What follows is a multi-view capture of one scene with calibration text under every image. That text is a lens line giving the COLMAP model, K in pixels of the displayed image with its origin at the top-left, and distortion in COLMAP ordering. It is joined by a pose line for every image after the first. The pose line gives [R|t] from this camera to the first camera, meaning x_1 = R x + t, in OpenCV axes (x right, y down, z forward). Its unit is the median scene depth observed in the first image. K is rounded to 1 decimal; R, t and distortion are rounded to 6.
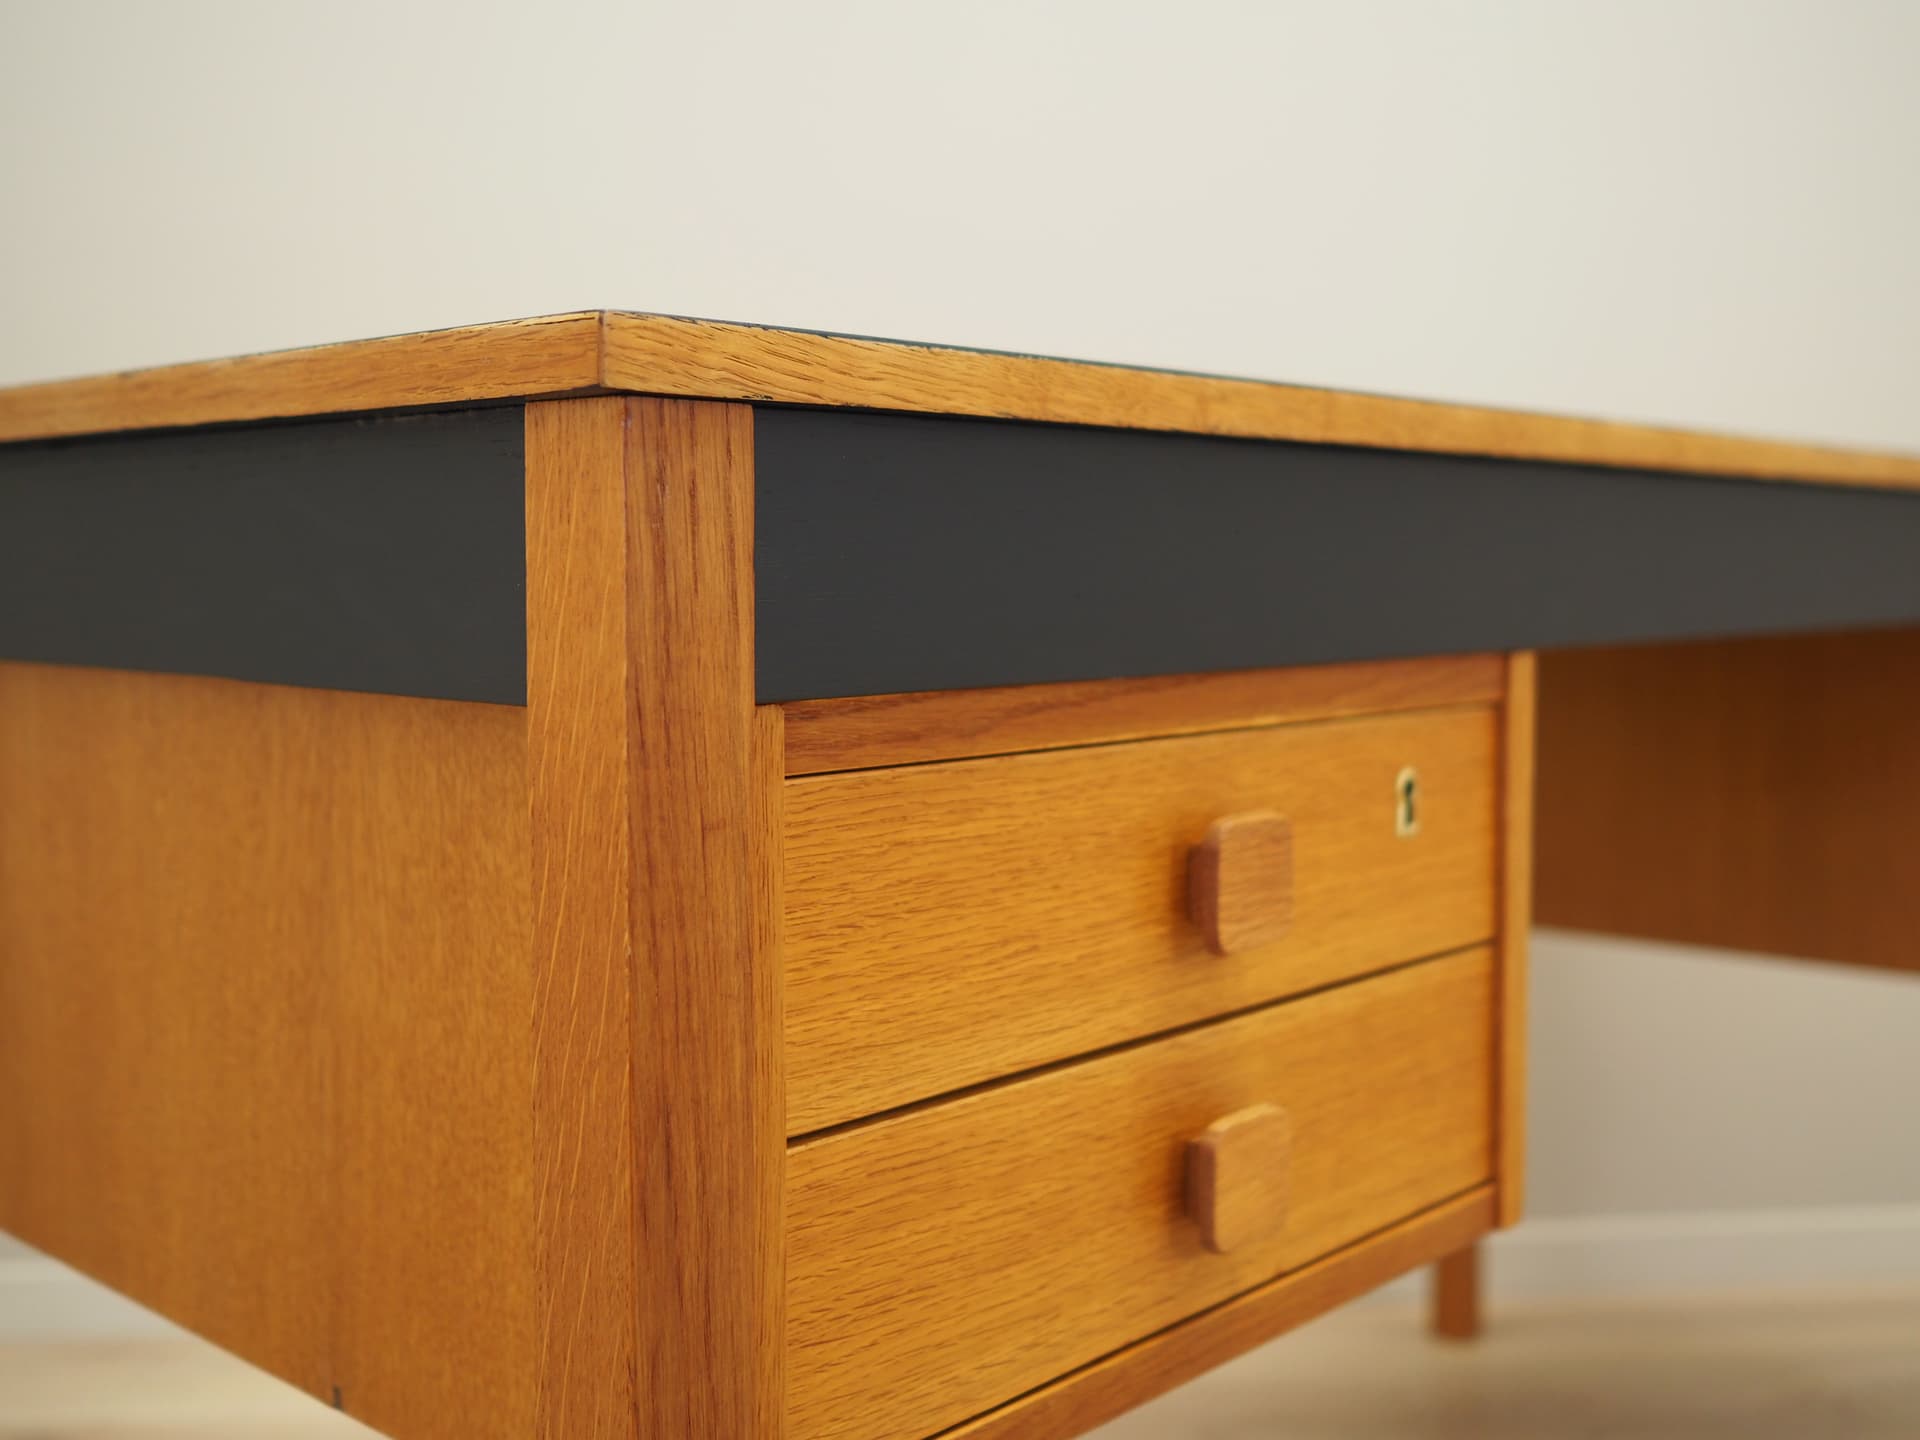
lens RADIAL K [[2060.7, 0, 953.7], [0, 2060.7, 667.6], [0, 0, 1]] dist [-0.019250, 0.023185]
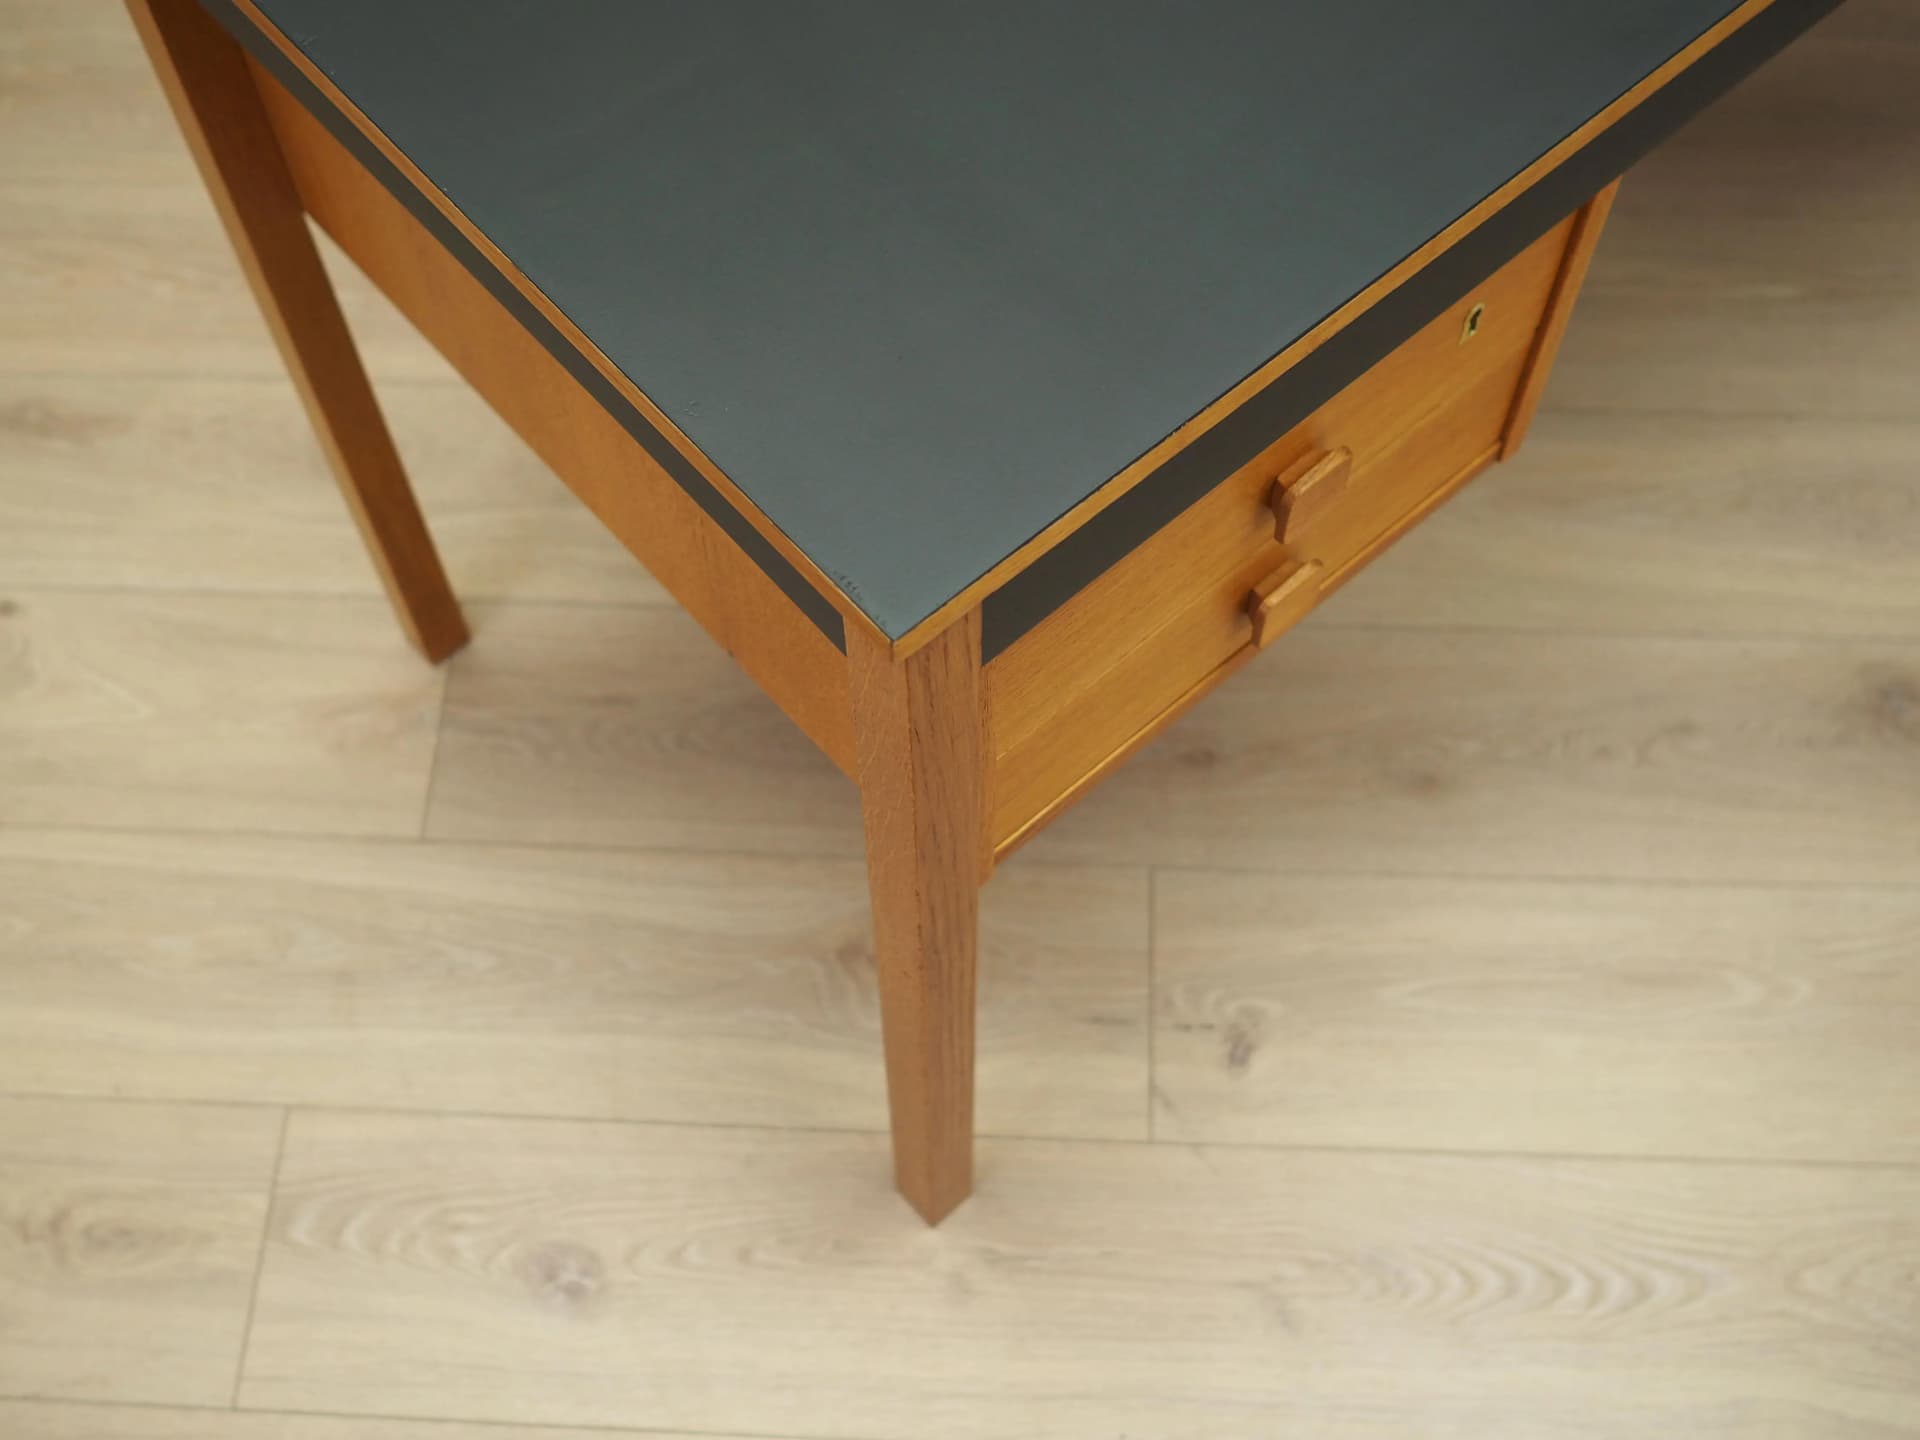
lens RADIAL K [[2068.0, 0, 960.0], [0, 2068.0, 720.0], [0, 0, 1]] dist [-0.016710, 0.016697]
pose [[0.994586, 0.086417, -0.057707, -0.011438], [0.002227, 0.537479, 0.843274, -1.191985], [0.103890, -0.838838, 0.534376, 0.055076]]
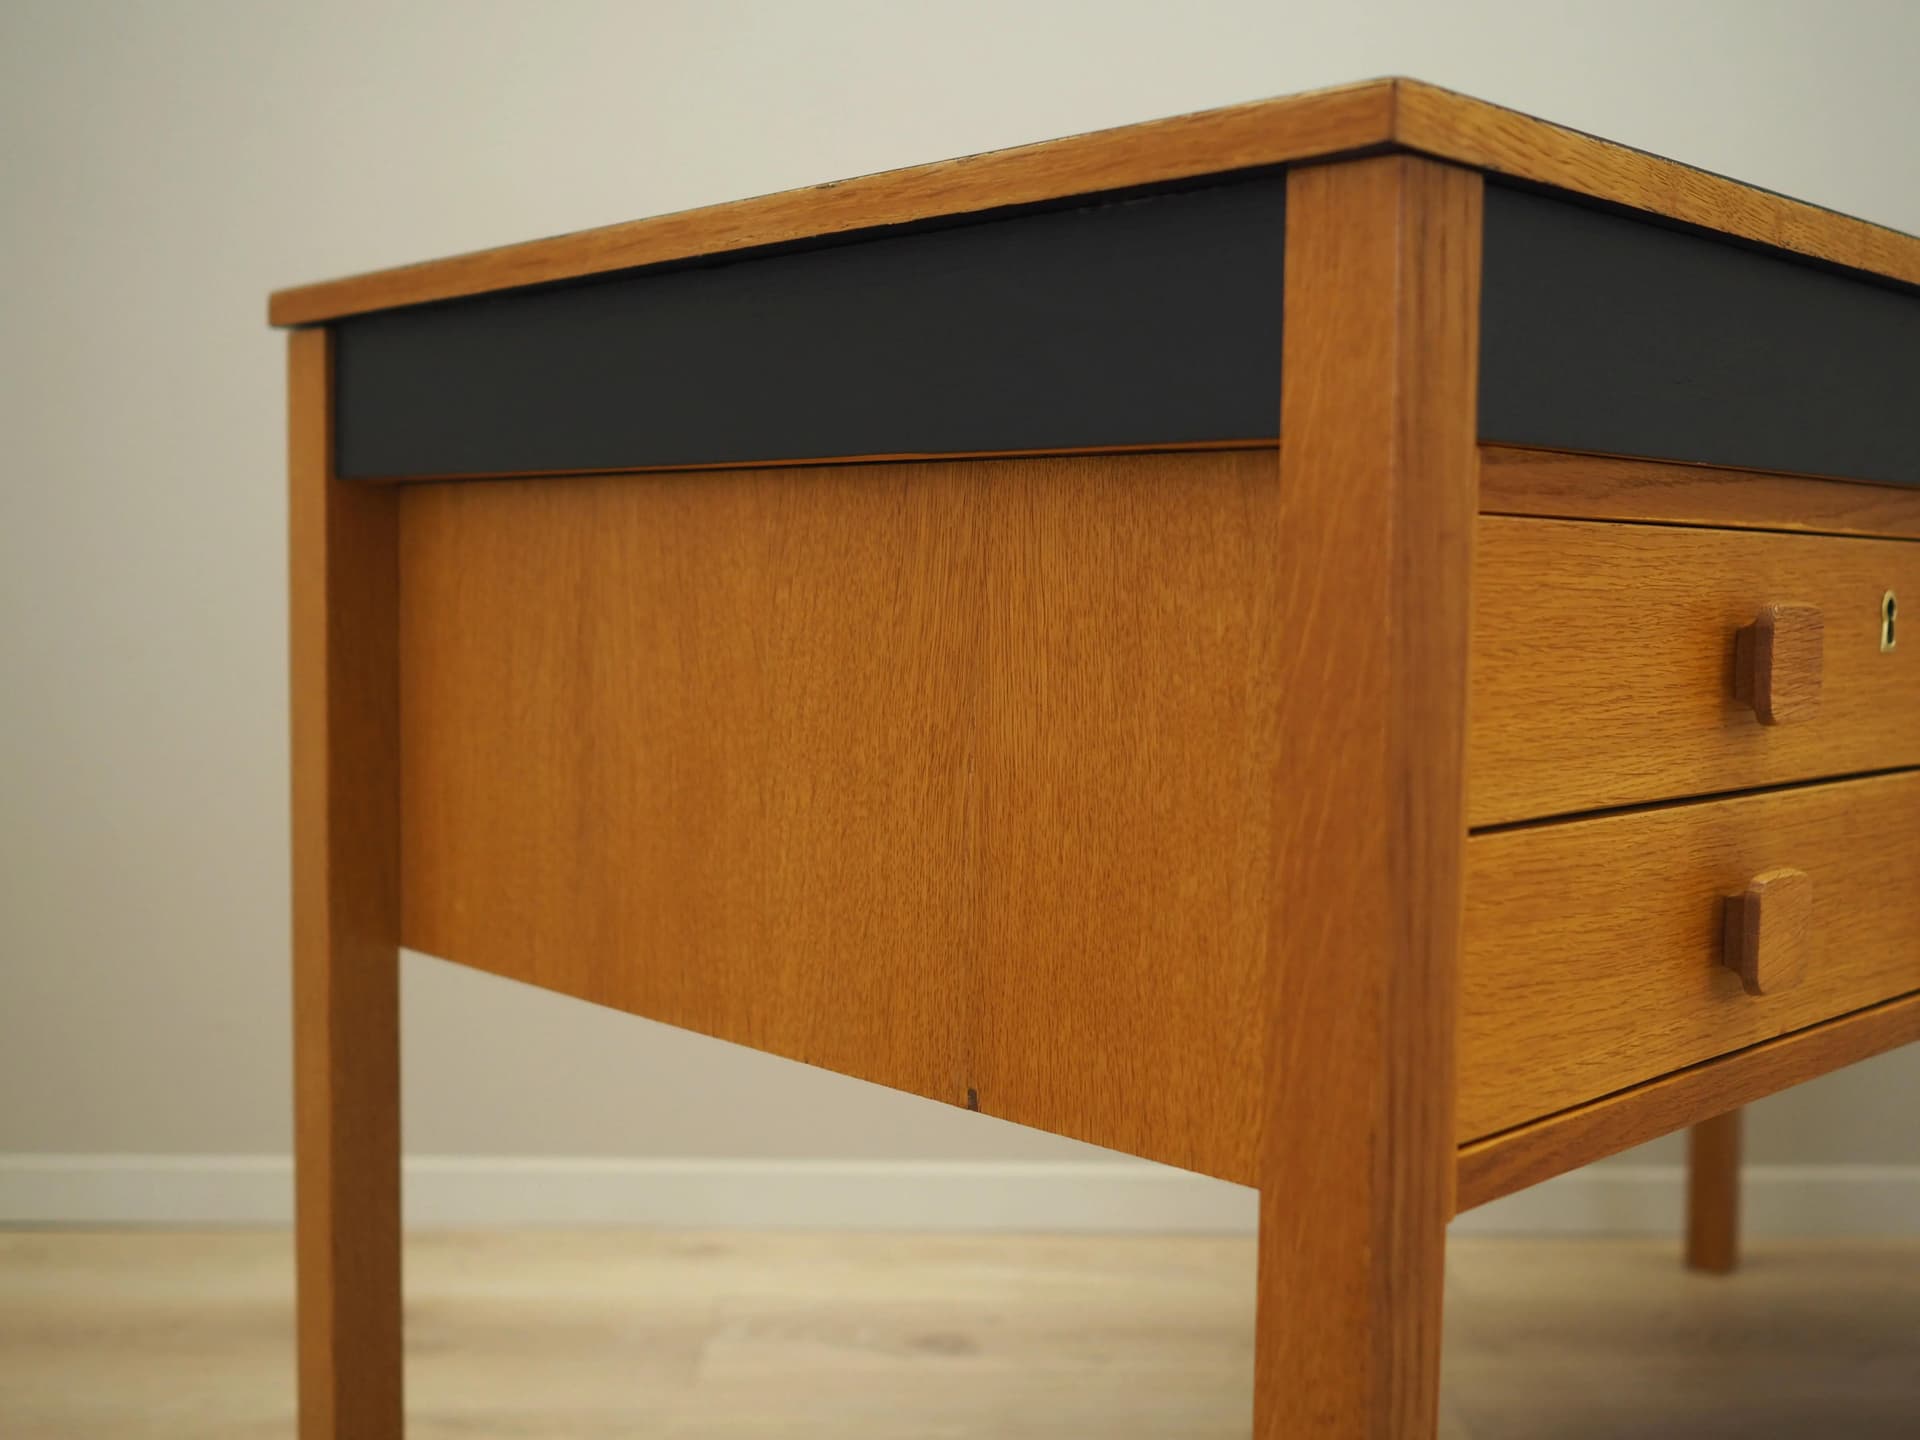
lens RADIAL K [[2068.0, 0, 960.0], [0, 2068.0, 720.0], [0, 0, 1]] dist [-0.016710, 0.016697]
pose [[0.998662, 0.017129, -0.048794, -0.283959], [-0.016483, 0.999771, 0.013623, 0.145193], [0.049016, -0.012801, 0.998716, -0.154395]]
